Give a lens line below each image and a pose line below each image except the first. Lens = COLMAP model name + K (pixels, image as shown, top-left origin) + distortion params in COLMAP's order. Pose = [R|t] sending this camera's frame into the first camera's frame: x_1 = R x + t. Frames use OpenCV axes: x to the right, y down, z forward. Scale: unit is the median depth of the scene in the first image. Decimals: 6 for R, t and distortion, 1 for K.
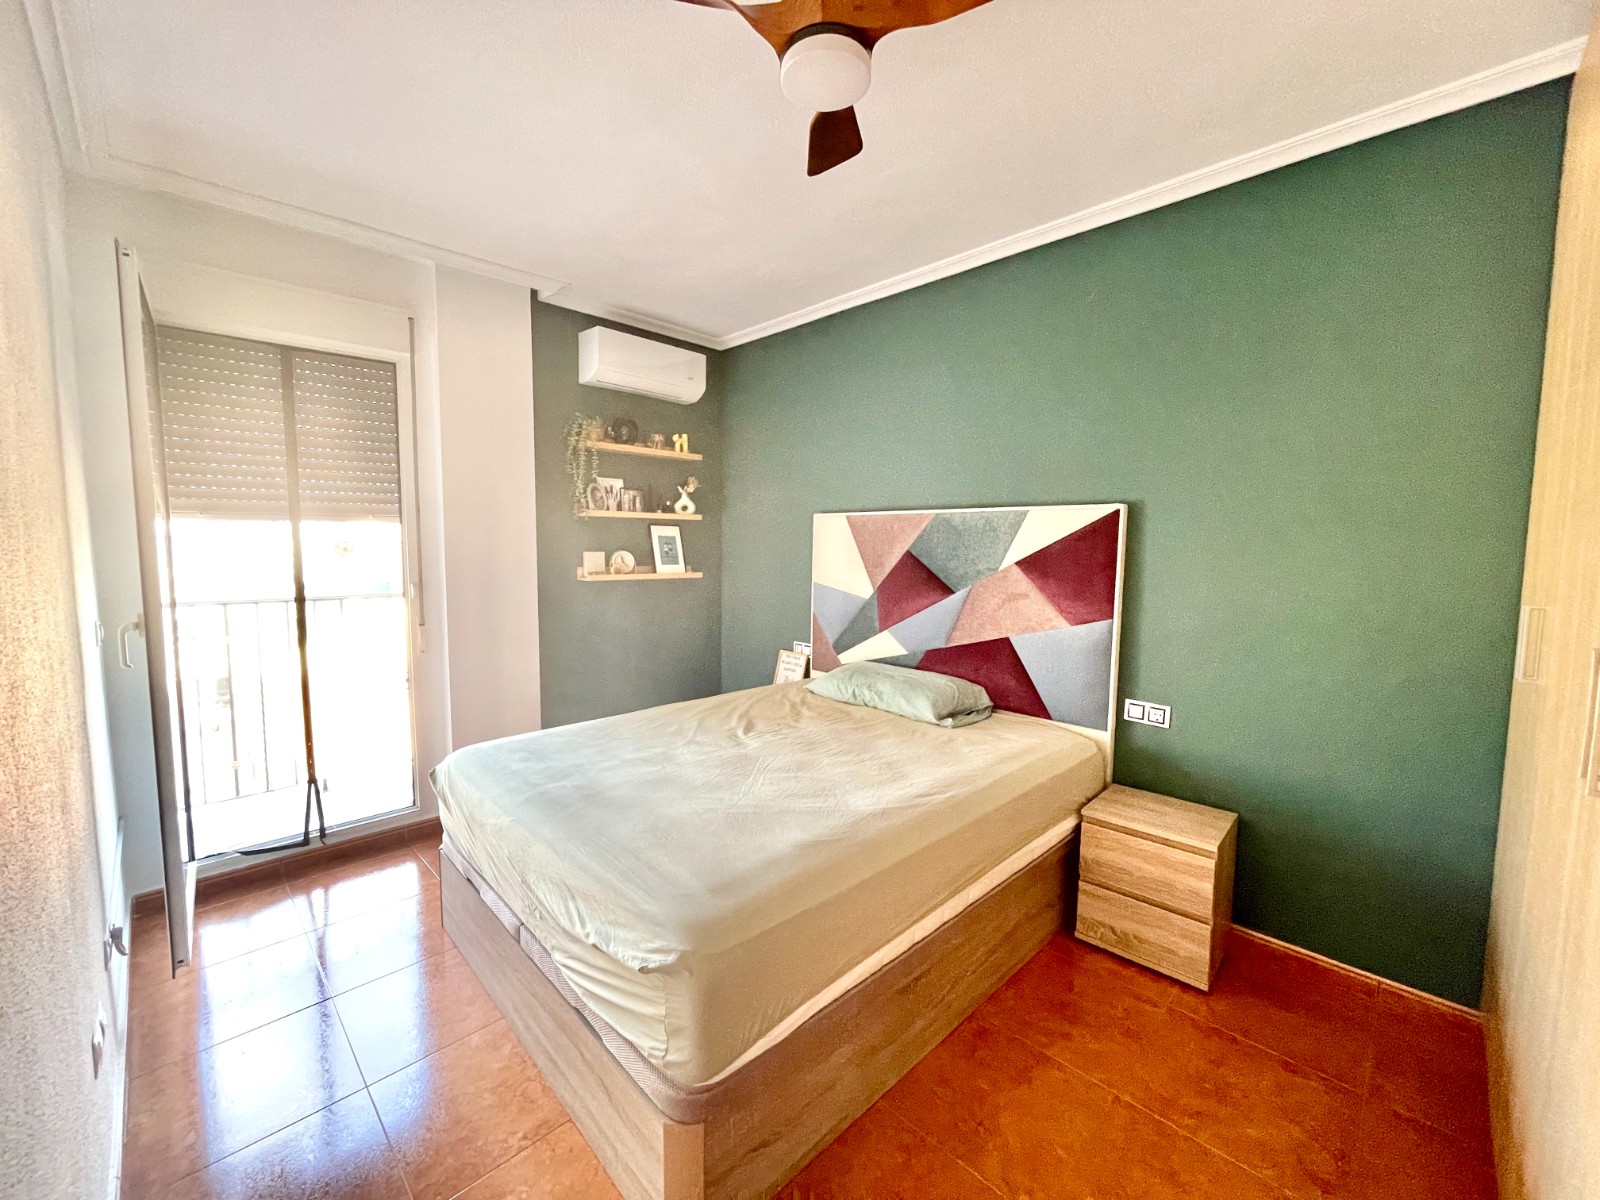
lens RADIAL K [[642.0, 0, 791.6], [0, 642.0, 598.3], [0, 0, 1]] dist [-0.003961, 0.000591]
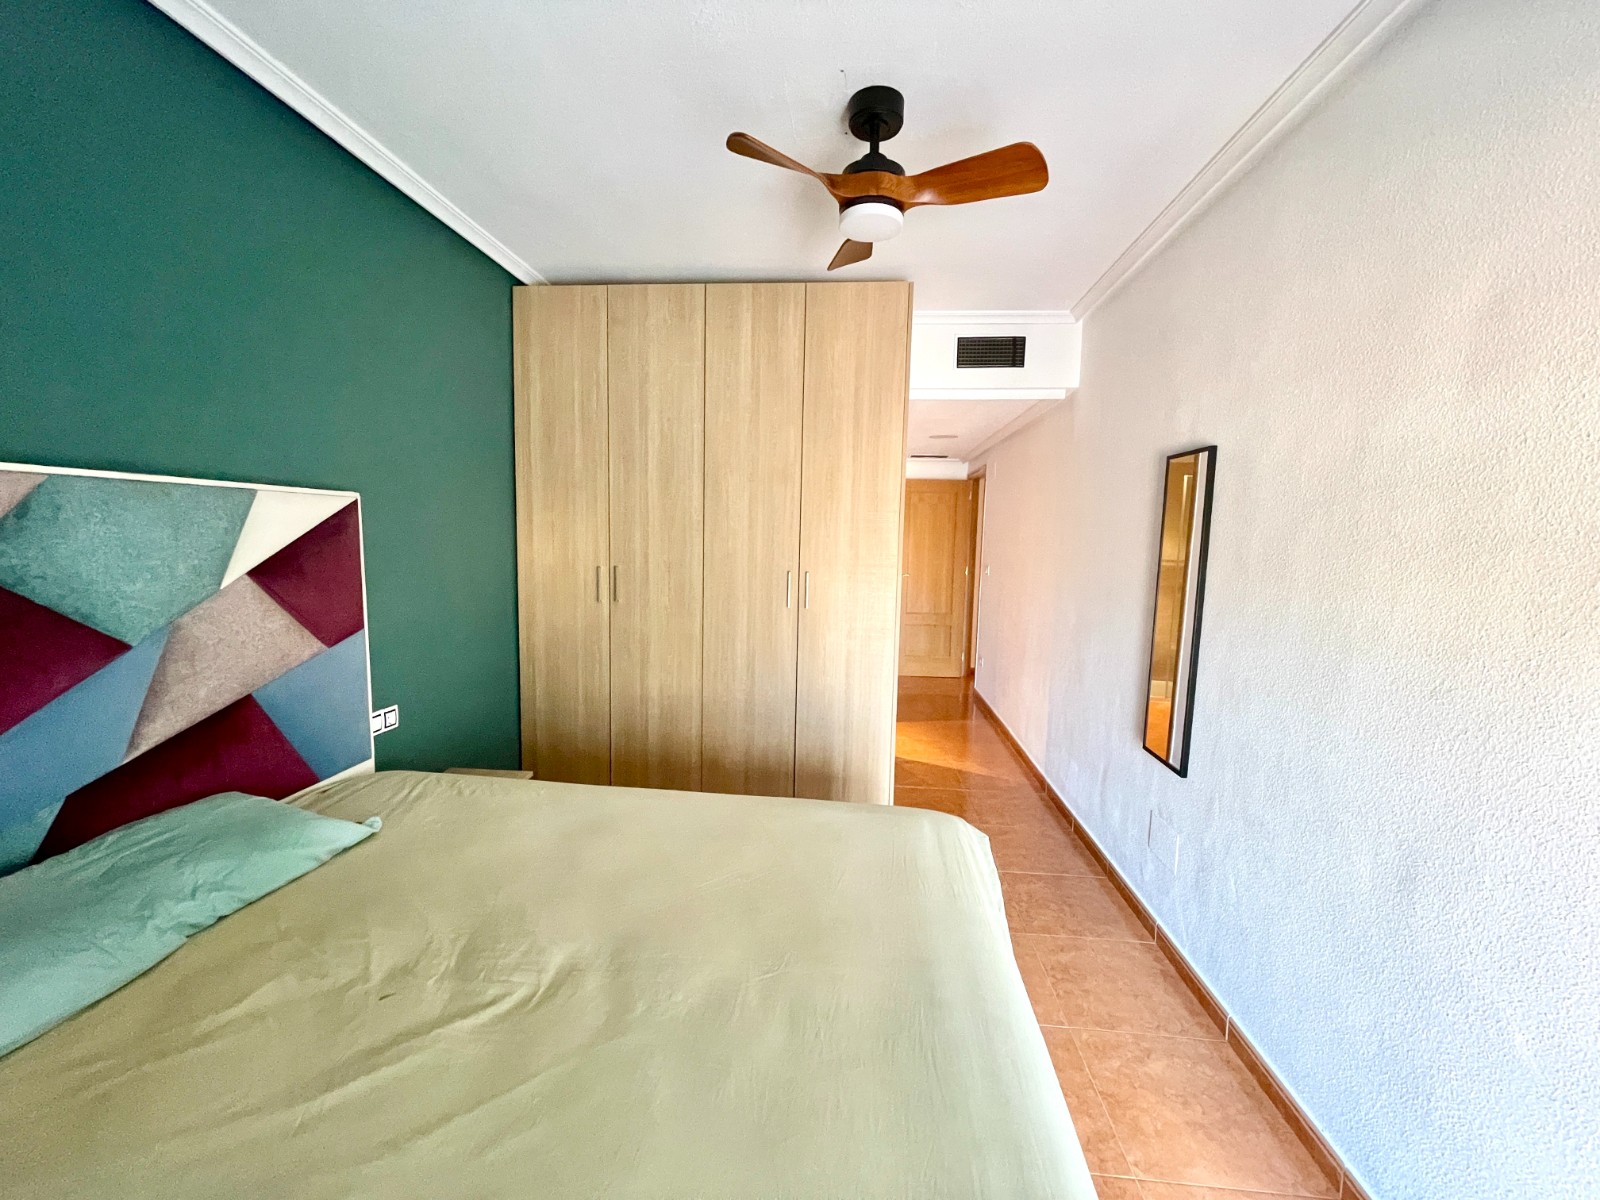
lens RADIAL K [[642.0, 0, 791.6], [0, 642.0, 598.3], [0, 0, 1]] dist [-0.003961, 0.000591]
pose [[-0.661049, -0.094304, 0.744393, -0.471785], [0.037044, 0.986759, 0.157905, -0.111098], [-0.749428, 0.131959, -0.648803, 1.030071]]
